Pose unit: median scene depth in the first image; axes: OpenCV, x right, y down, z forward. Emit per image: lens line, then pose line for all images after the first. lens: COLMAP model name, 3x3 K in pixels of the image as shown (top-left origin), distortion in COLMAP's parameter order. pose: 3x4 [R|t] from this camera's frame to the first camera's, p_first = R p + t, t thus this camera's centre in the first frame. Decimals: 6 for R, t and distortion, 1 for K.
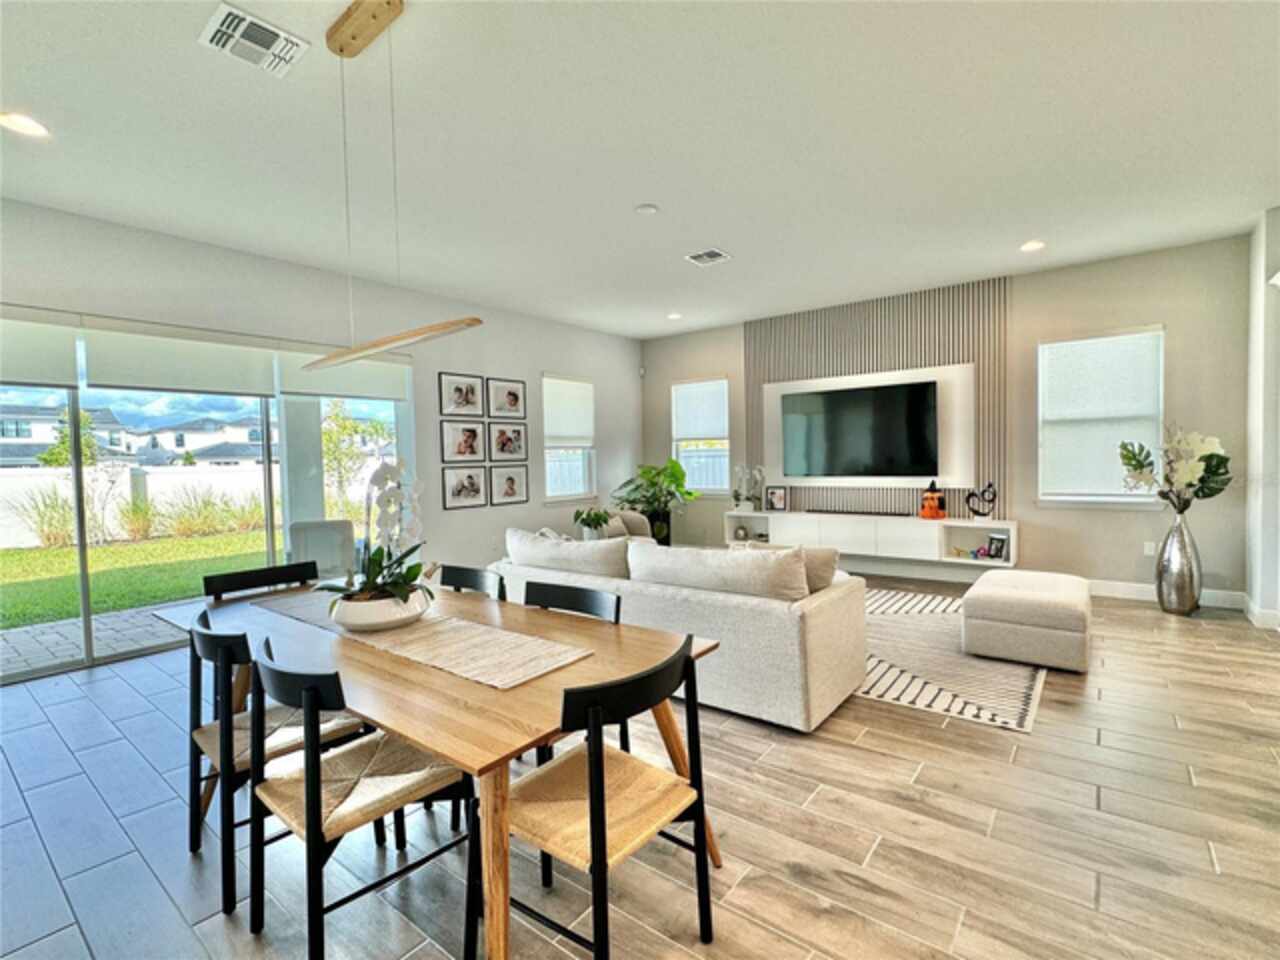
lens RADIAL K [[597.6, 0, 637.8], [0, 597.6, 476.6], [0, 0, 1]] dist [-0.001729, -0.000235]
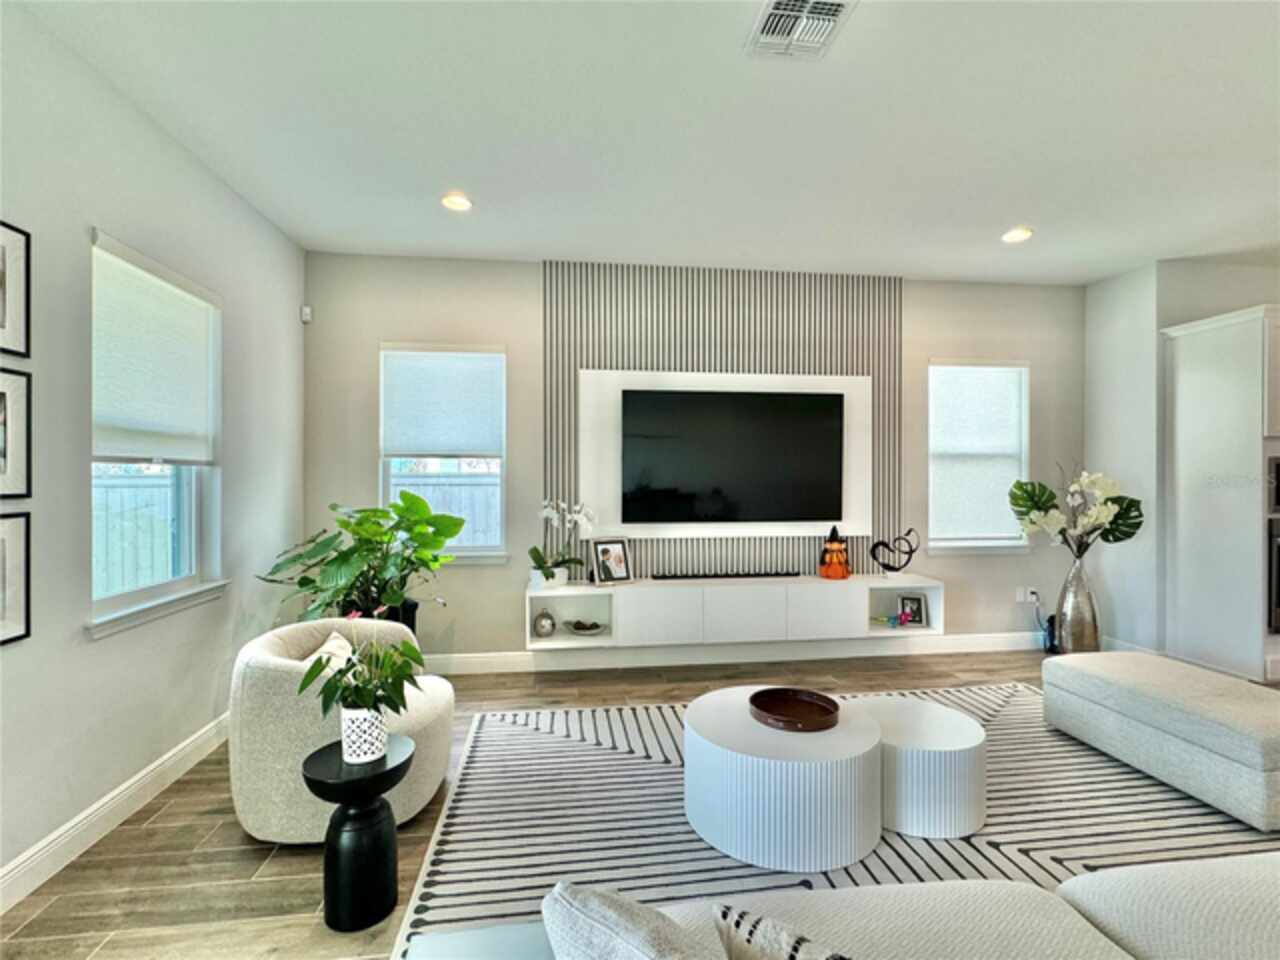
lens RADIAL K [[597.6, 0, 637.8], [0, 597.6, 476.6], [0, 0, 1]] dist [-0.001729, -0.000235]
pose [[0.696252, 0.025434, 0.717346, -0.215805], [0.007469, 0.999061, -0.042672, -0.025714], [-0.717758, 0.035068, 0.695409, 0.662757]]
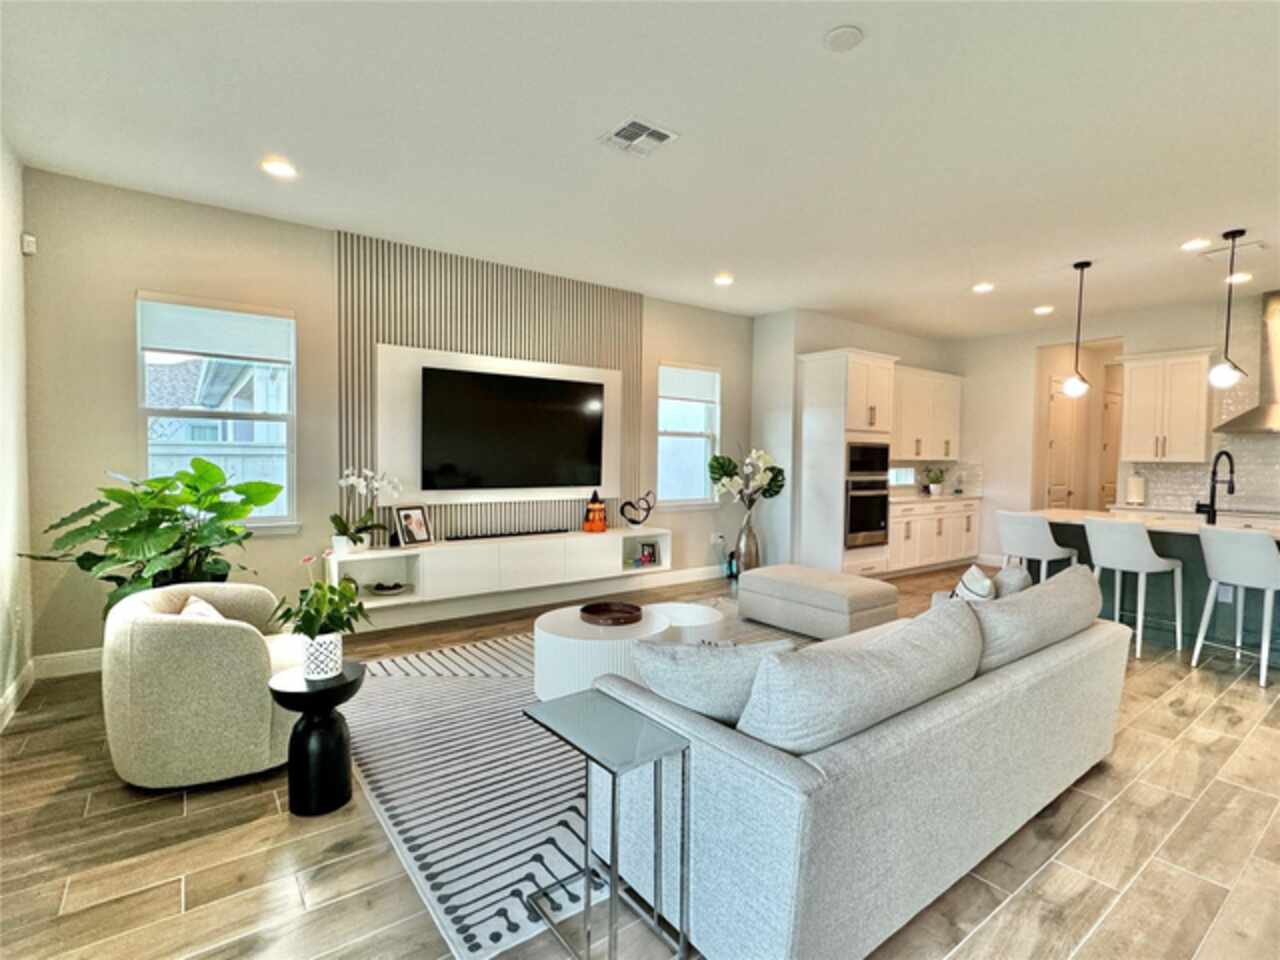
lens RADIAL K [[612.2, 0, 637.1], [0, 612.2, 476.2], [0, 0, 1]] dist [-0.001356, -0.000974]
pose [[0.258270, -0.003973, 0.966065, -0.411084], [0.014870, 0.999889, 0.000137, -0.014941], [-0.965958, 0.014330, 0.258301, 0.699721]]
